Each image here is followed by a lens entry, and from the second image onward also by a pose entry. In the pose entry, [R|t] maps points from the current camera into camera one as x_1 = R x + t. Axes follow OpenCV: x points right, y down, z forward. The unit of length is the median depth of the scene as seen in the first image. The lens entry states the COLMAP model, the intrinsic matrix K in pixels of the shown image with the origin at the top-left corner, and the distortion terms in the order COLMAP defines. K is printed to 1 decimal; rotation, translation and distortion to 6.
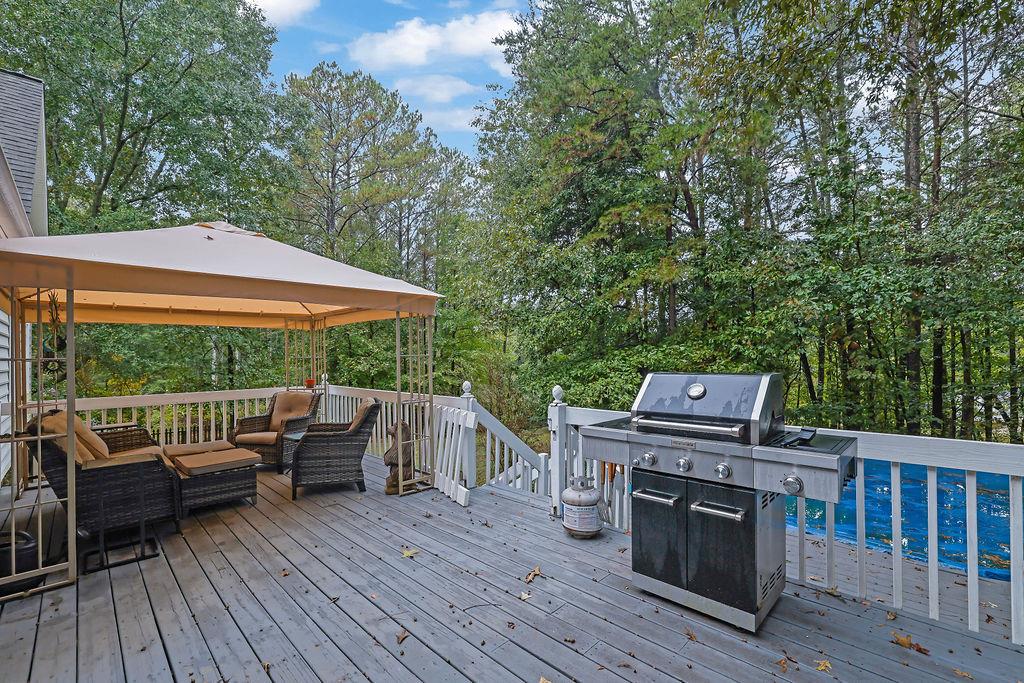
lens RADIAL K [[447.6, 0, 508.4], [0, 447.6, 347.2], [0, 0, 1]] dist [-0.023124, 0.000389]
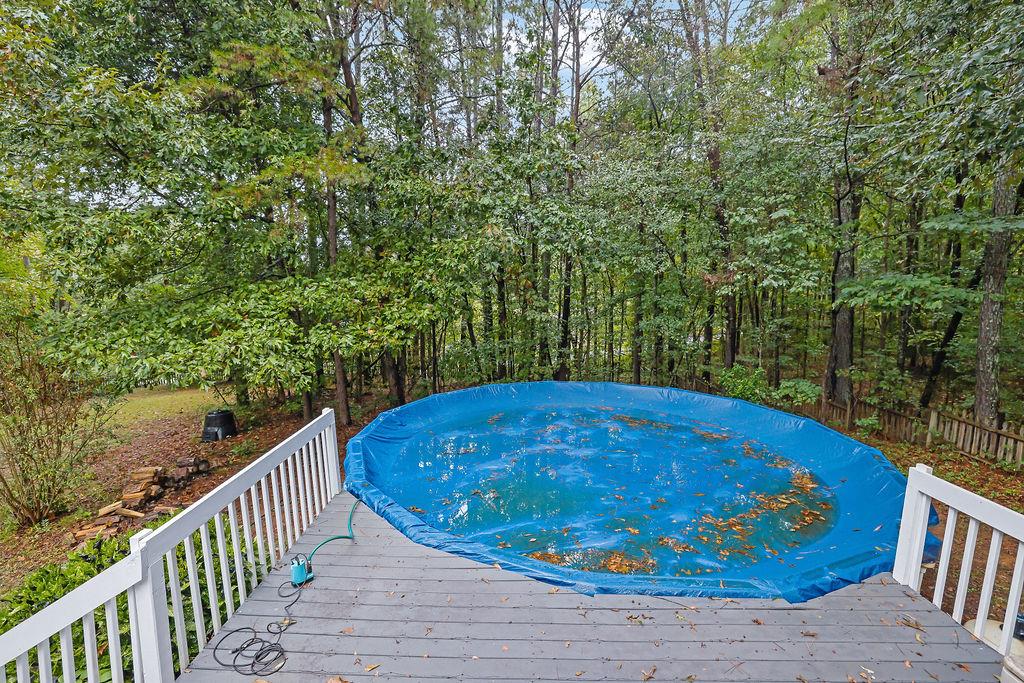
lens RADIAL K [[447.6, 0, 509.0], [0, 447.6, 345.5], [0, 0, 1]] dist [-0.023124, 0.000389]
pose [[0.727798, -0.071516, 0.682052, 0.073692], [-0.029913, 0.990291, 0.135756, -0.003048], [-0.685138, -0.119206, 0.718593, 0.298133]]
